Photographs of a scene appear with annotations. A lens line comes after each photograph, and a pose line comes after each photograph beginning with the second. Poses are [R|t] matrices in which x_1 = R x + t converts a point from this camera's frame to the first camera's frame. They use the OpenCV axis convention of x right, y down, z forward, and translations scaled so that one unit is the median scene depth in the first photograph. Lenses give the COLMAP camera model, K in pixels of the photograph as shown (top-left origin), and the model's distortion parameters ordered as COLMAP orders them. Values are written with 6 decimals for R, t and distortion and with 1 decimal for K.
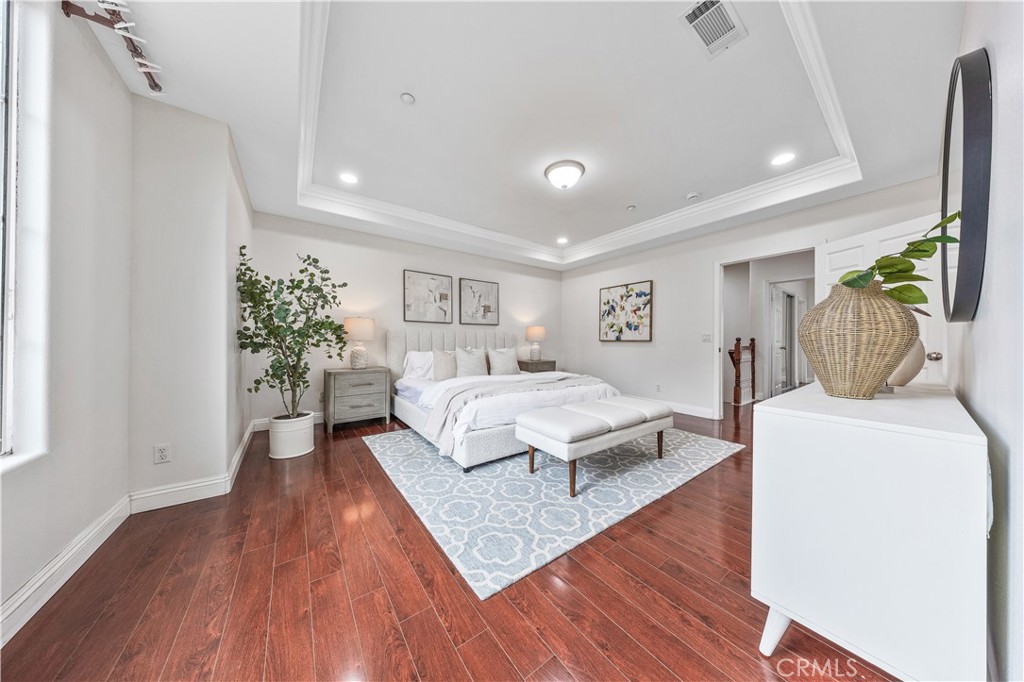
lens RADIAL K [[298.8, 0, 509.0], [0, 298.8, 342.7], [0, 0, 1]] dist [-0.000233, -0.000032]
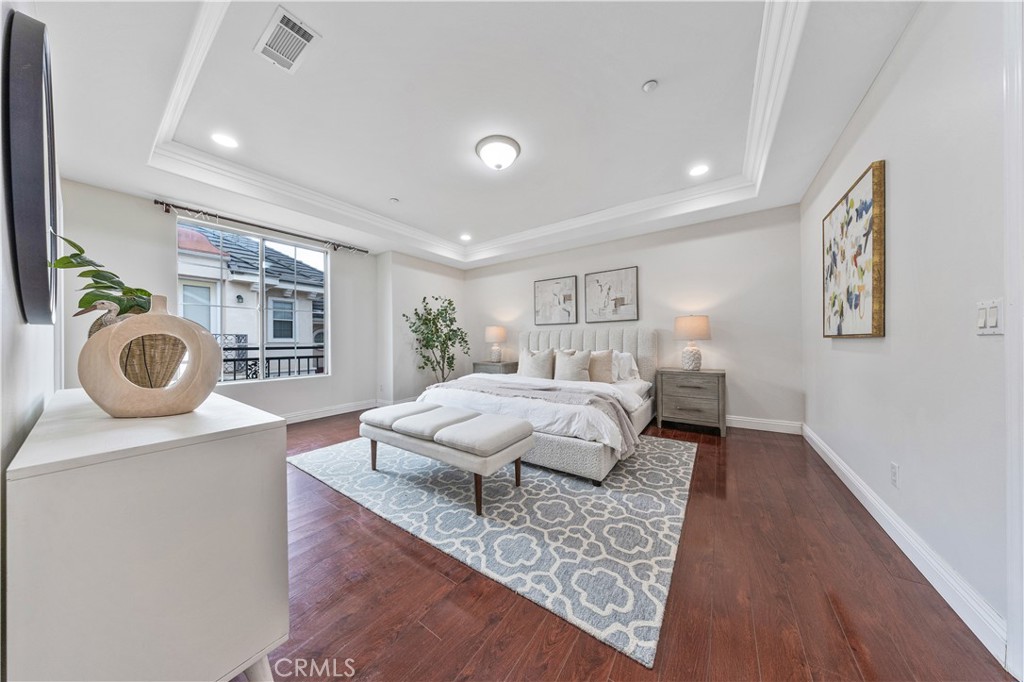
lens RADIAL K [[298.8, 0, 509.6], [0, 298.8, 341.6], [0, 0, 1]] dist [-0.000233, -0.000032]
pose [[0.325482, -0.009525, -0.945500, 0.680556], [0.009481, 0.999932, -0.006810, -0.000470], [0.945501, -0.006748, 0.325550, 0.490581]]
